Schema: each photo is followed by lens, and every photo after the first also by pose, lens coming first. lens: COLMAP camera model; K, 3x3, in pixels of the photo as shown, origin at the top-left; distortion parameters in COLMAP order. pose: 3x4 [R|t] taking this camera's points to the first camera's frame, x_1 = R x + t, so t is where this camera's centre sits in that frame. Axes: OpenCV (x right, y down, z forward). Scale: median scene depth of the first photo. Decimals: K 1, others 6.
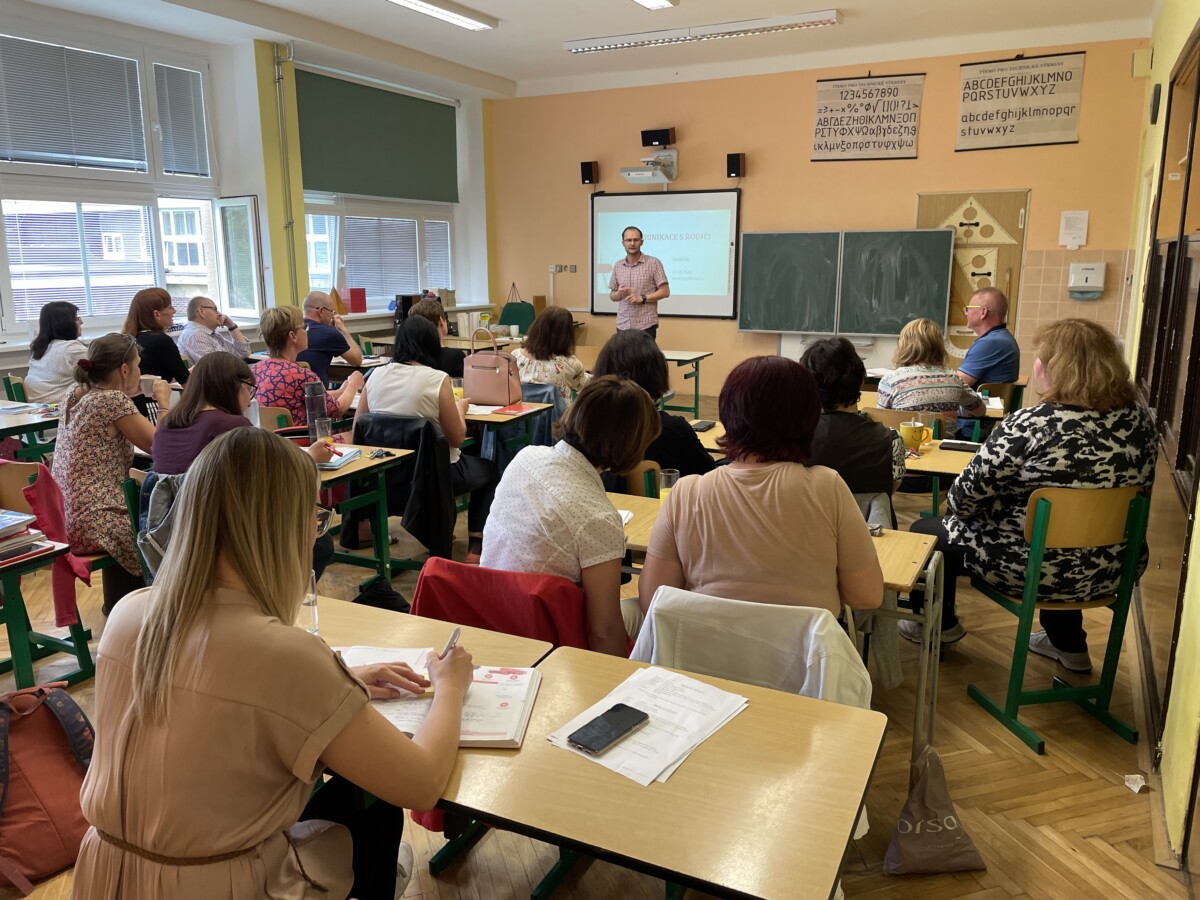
lens RADIAL K [[904.0, 0, 597.6], [0, 904.0, 433.6], [0, 0, 1]] dist [0.086034, -0.108328]
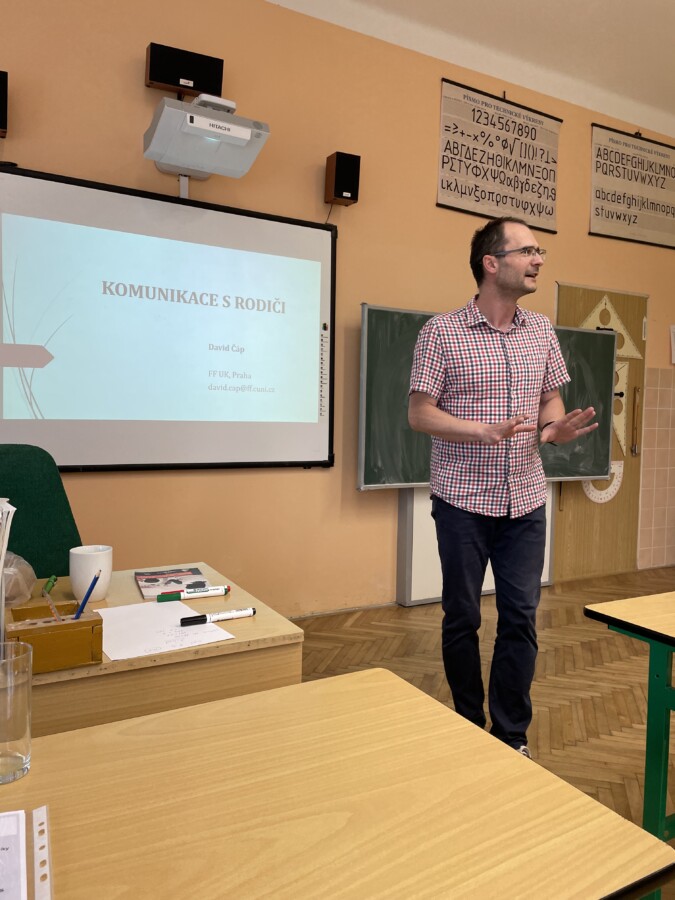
lens RADIAL K [[678.0, 0, 346.9], [0, 678.0, 447.4], [0, 0, 1]] dist [0.086034, -0.108328]
pose [[0.548046, -0.027825, 0.835985, -0.197881], [0.143938, 0.987675, -0.061488, -0.125187], [-0.823971, 0.154028, 0.545296, 0.869372]]
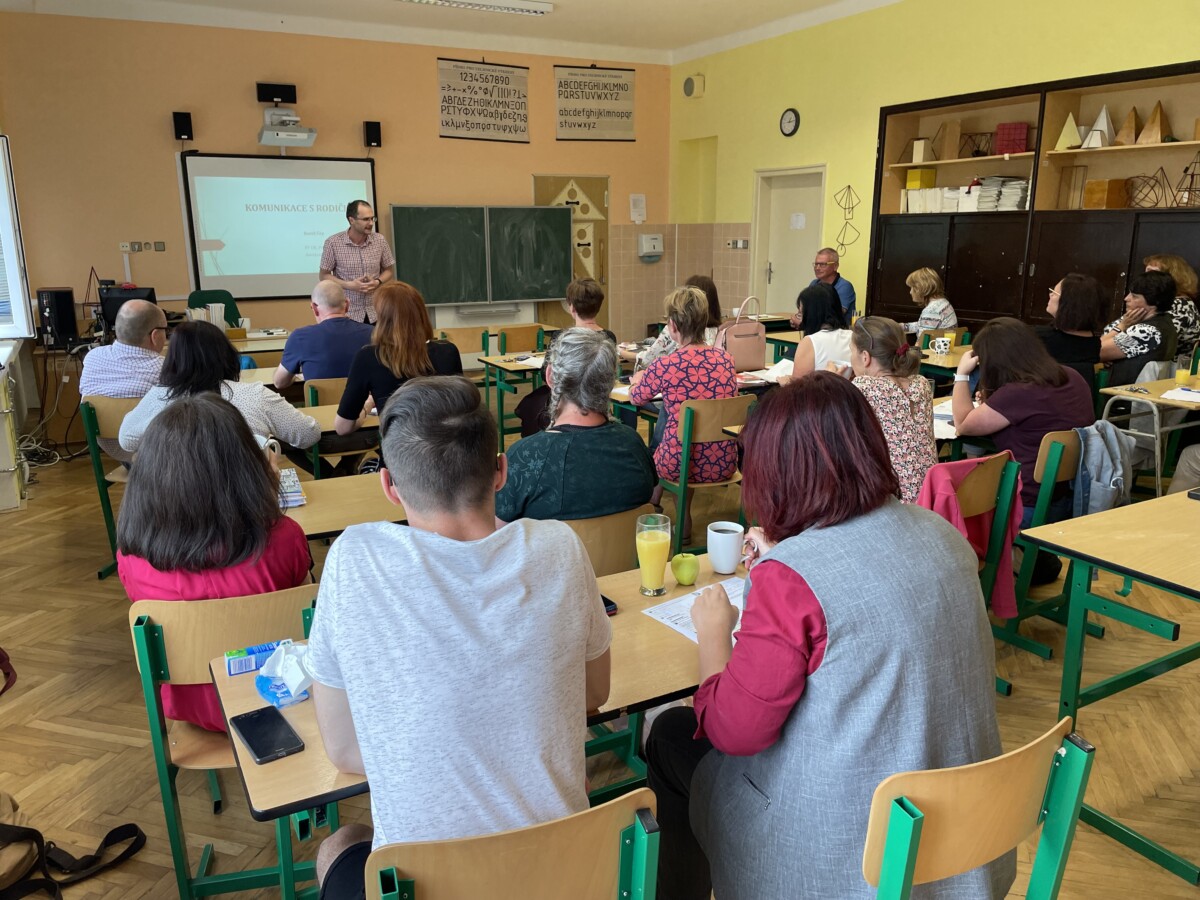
lens RADIAL K [[904.0, 0, 591.0], [0, 904.0, 442.3], [0, 0, 1]] dist [0.086034, -0.108328]
pose [[0.570503, -0.194752, 0.797871, -0.589303], [0.168506, 0.978567, 0.118371, -0.057148], [-0.803824, 0.066915, 0.591092, 0.291490]]
